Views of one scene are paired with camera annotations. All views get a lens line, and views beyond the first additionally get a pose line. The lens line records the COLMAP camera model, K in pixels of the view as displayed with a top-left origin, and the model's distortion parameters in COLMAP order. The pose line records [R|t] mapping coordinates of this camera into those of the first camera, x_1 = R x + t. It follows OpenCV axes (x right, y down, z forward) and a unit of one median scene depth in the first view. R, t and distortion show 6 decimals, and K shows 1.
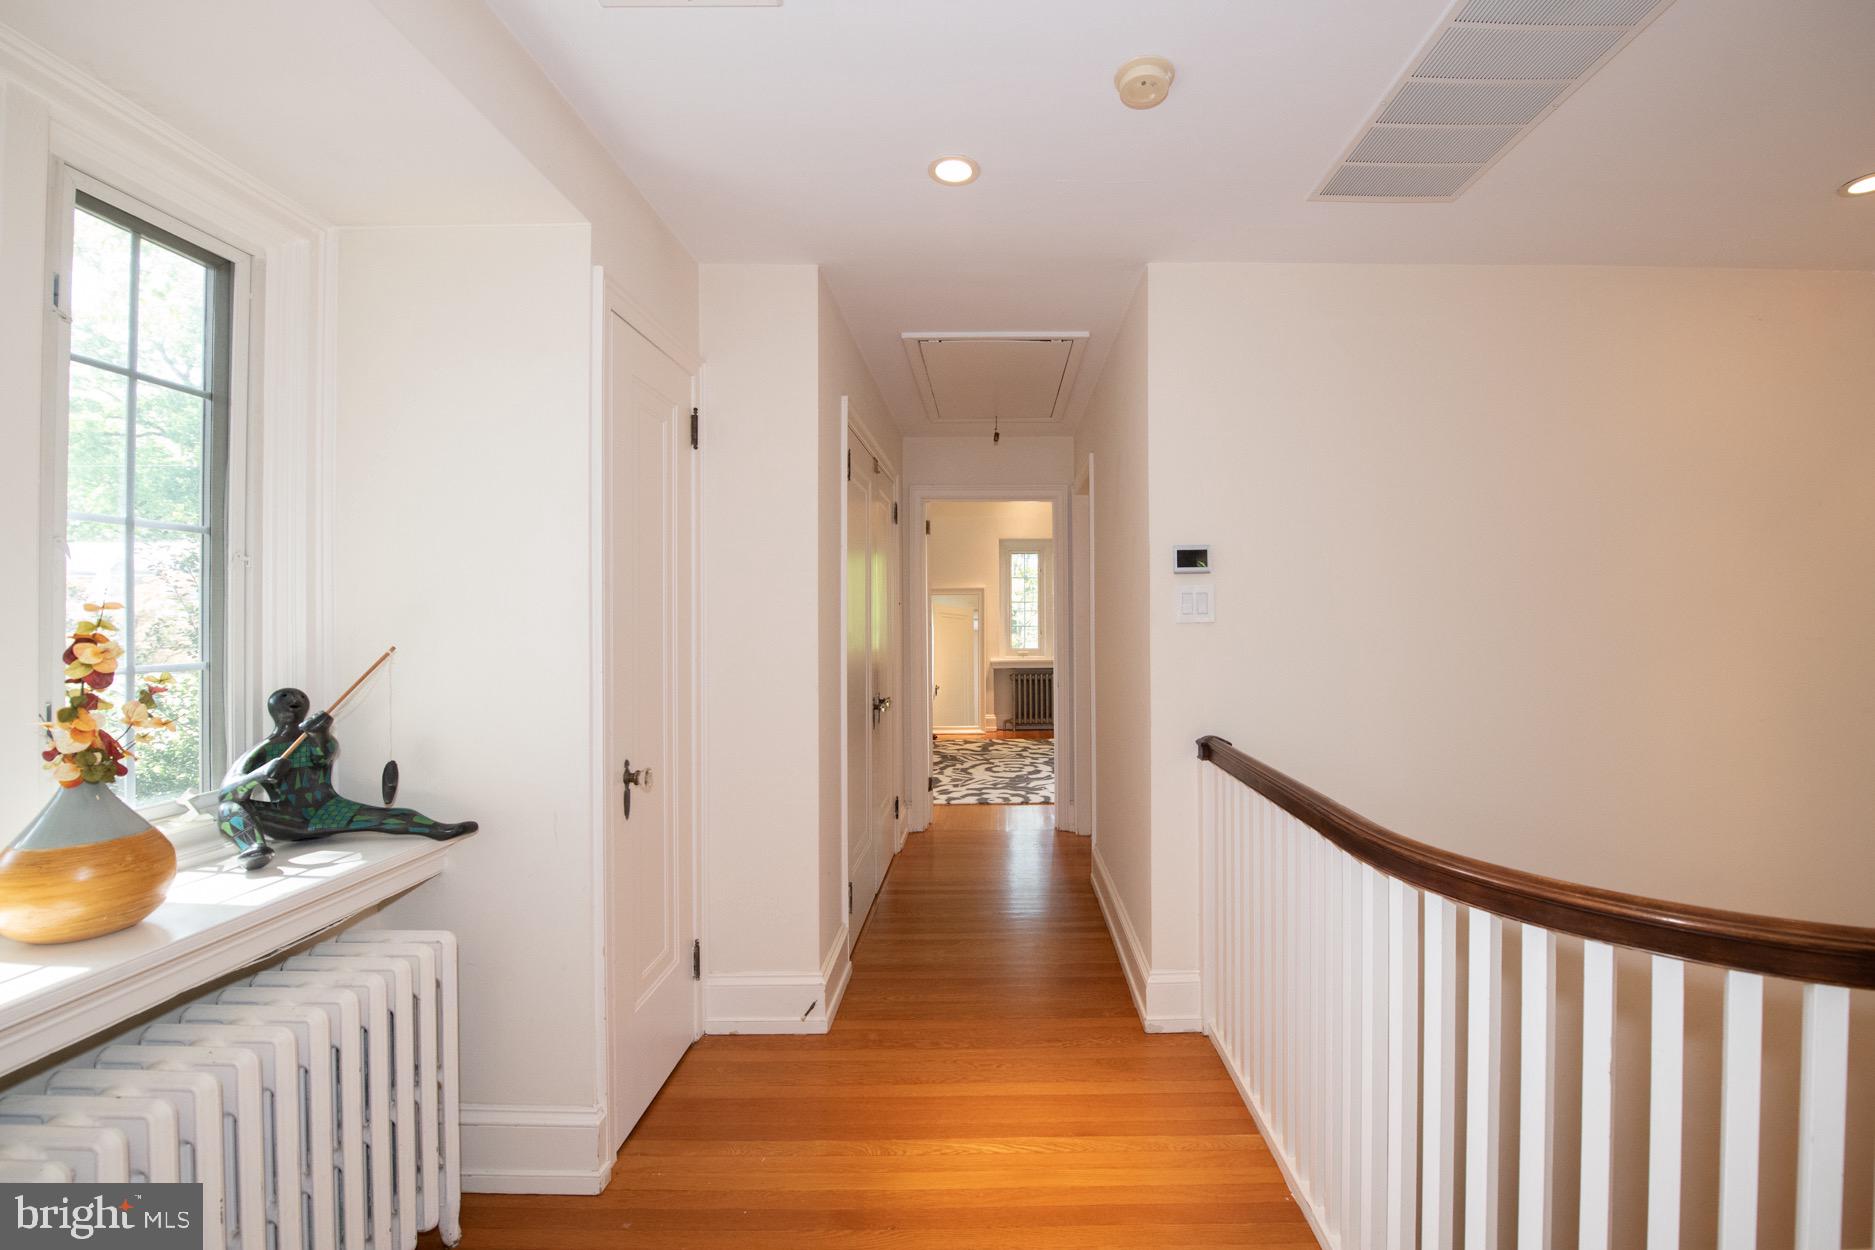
lens RADIAL K [[781.1, 0, 943.0], [0, 781.1, 640.2], [0, 0, 1]] dist [-0.019246, -0.000257]
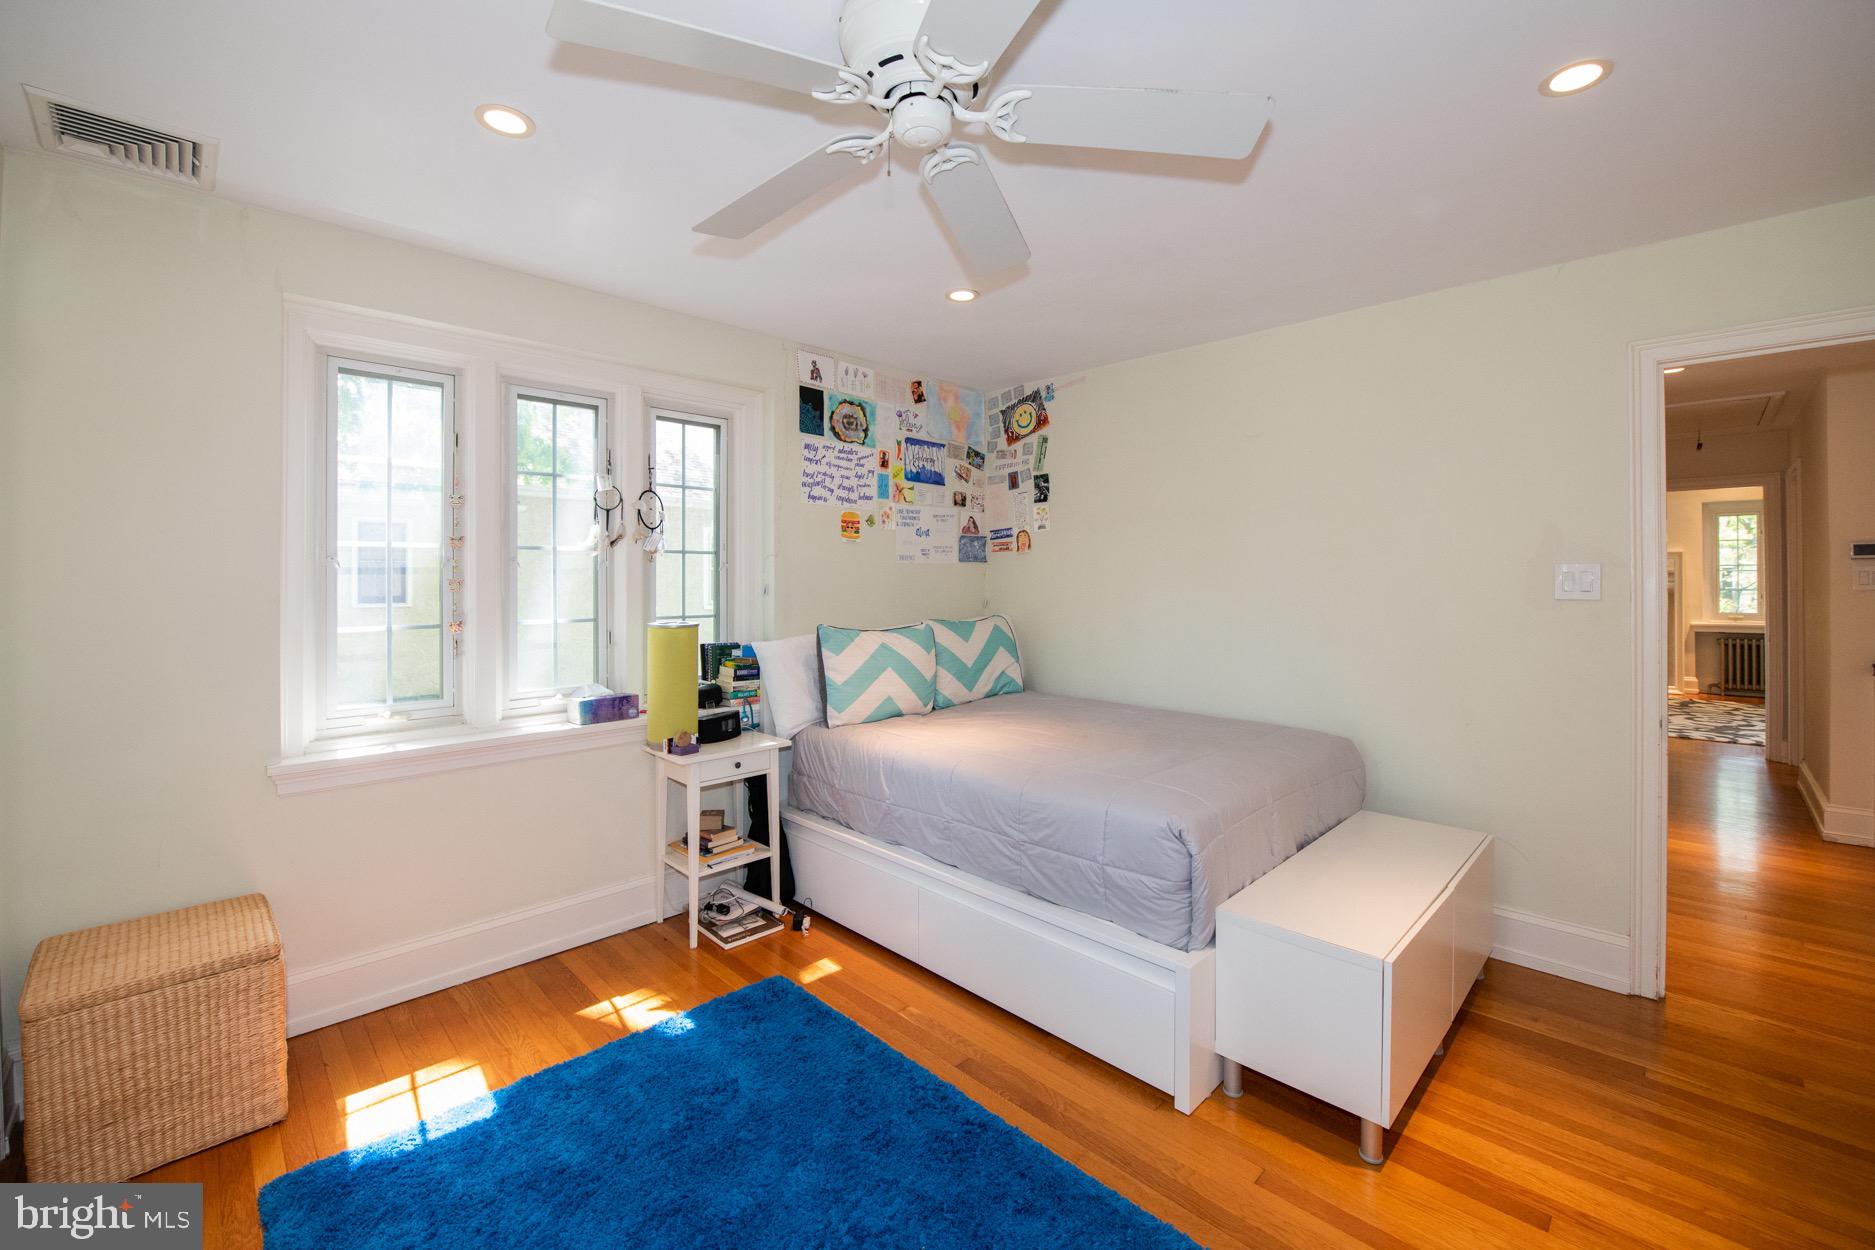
lens RADIAL K [[784.7, 0, 941.5], [0, 784.7, 598.6], [0, 0, 1]] dist [-0.014647, -0.000269]
pose [[0.761650, 0.000209, -0.647989, -0.032558], [-0.004723, 0.999975, -0.005228, 0.003729], [0.647972, 0.007042, 0.761632, -0.442946]]
